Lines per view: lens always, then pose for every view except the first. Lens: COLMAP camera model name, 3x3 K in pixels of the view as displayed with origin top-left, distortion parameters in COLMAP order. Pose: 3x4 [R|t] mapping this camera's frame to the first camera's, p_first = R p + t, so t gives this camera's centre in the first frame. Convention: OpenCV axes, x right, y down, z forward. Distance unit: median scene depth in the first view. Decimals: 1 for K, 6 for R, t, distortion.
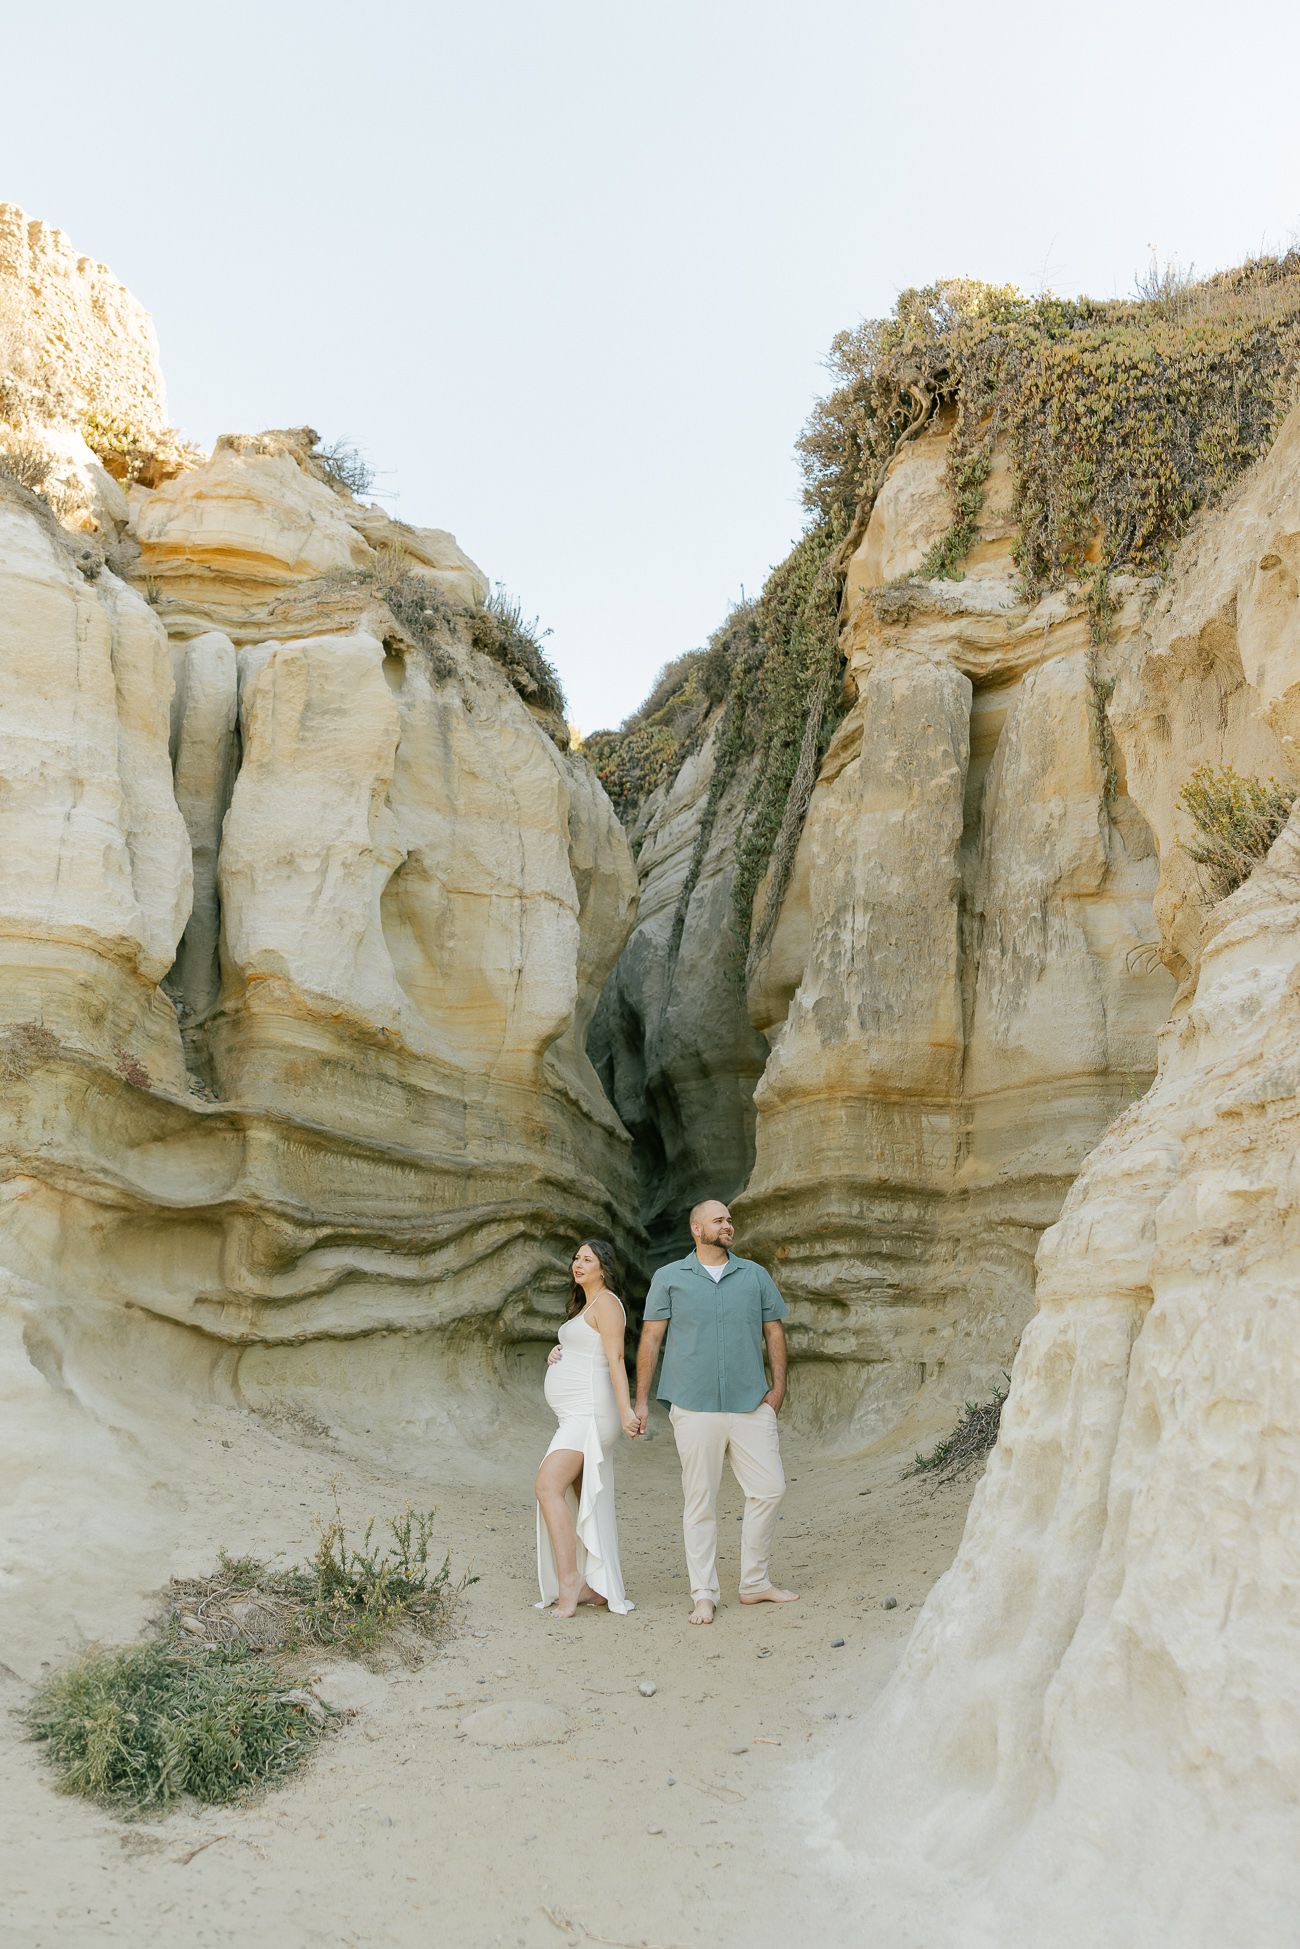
lens RADIAL K [[1522.2, 0, 598.7], [0, 1522.2, 937.7], [0, 0, 1]] dist [0.000954, -0.001122]
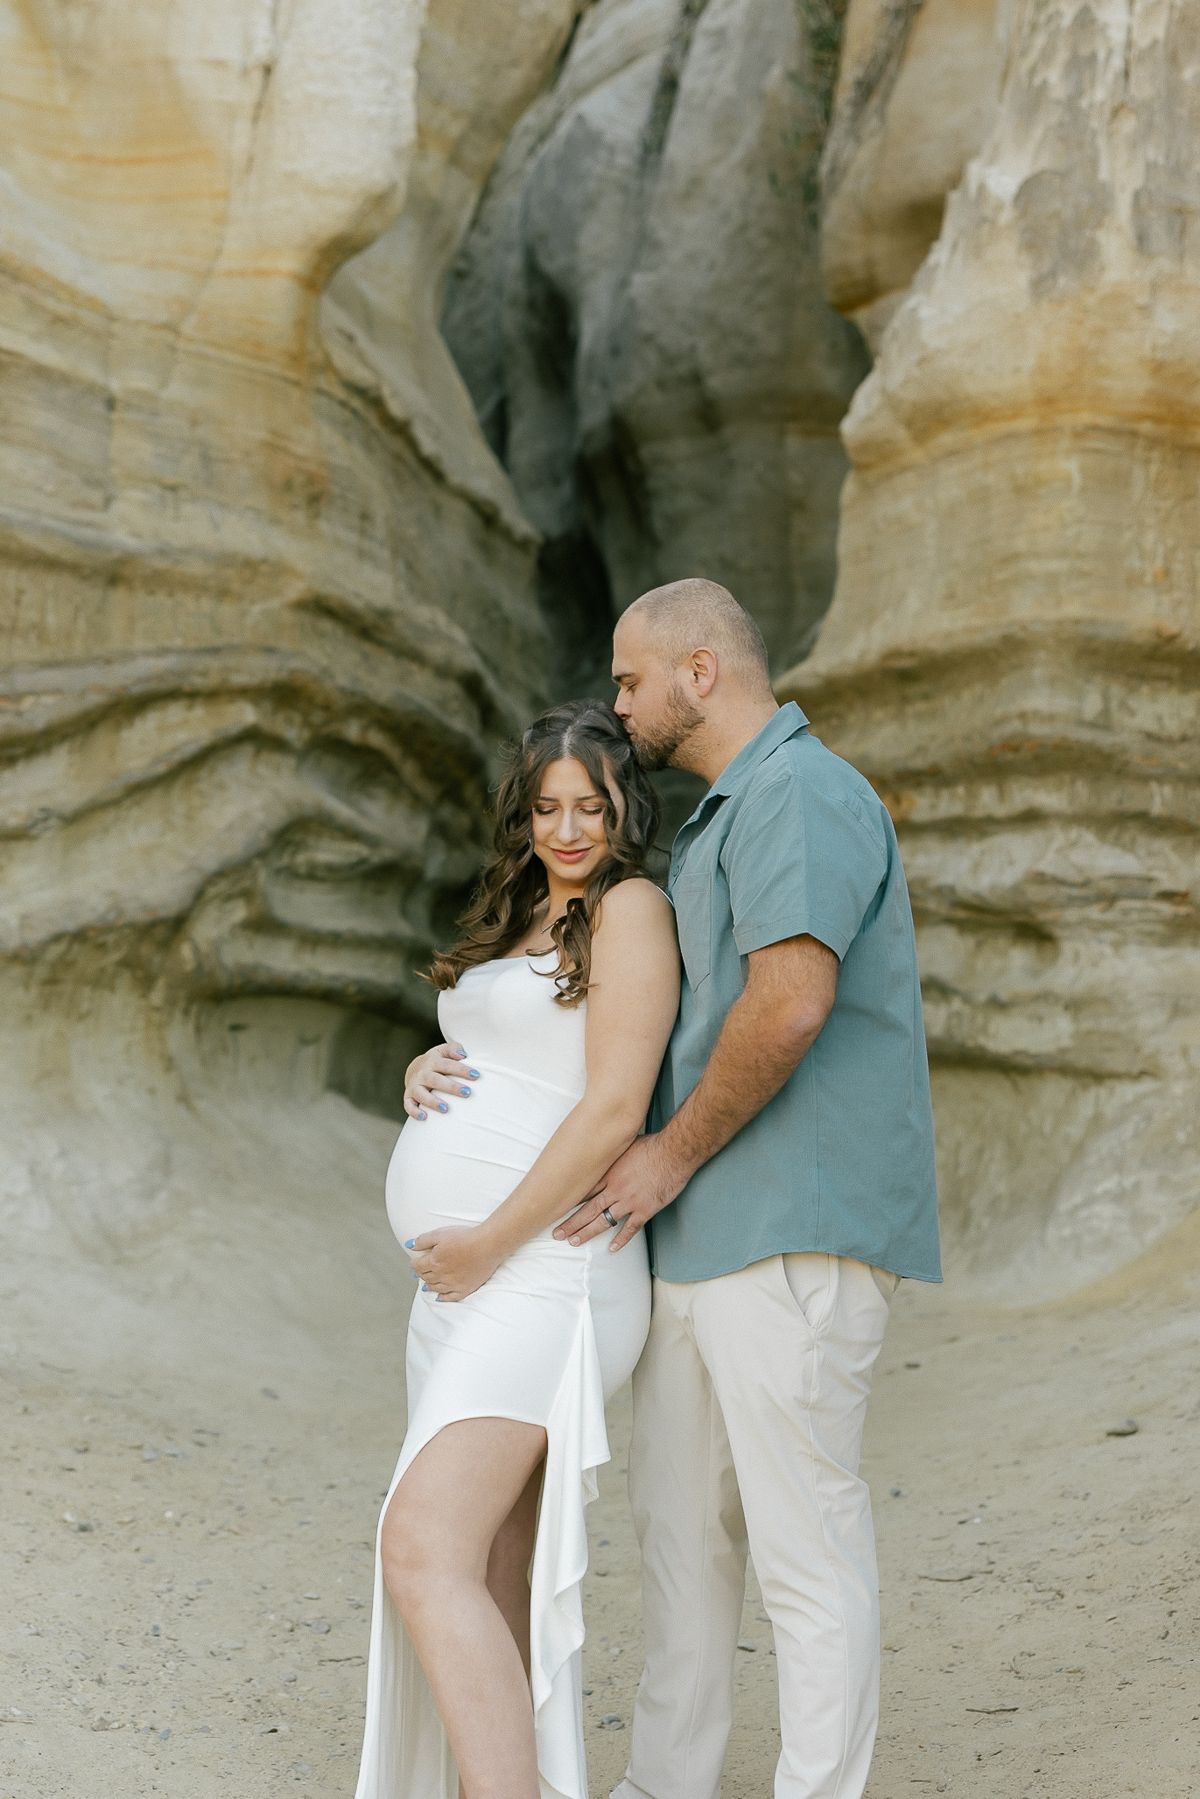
lens RADIAL K [[2711.7, 0, 605.8], [0, 2711.7, 898.6], [0, 0, 1]] dist [-0.033012, 0.000000]
pose [[0.998076, 0.038594, 0.048518, 0.009407], [-0.048509, 0.973494, 0.223511, 0.073366], [-0.038606, -0.225434, 0.973493, 0.295650]]
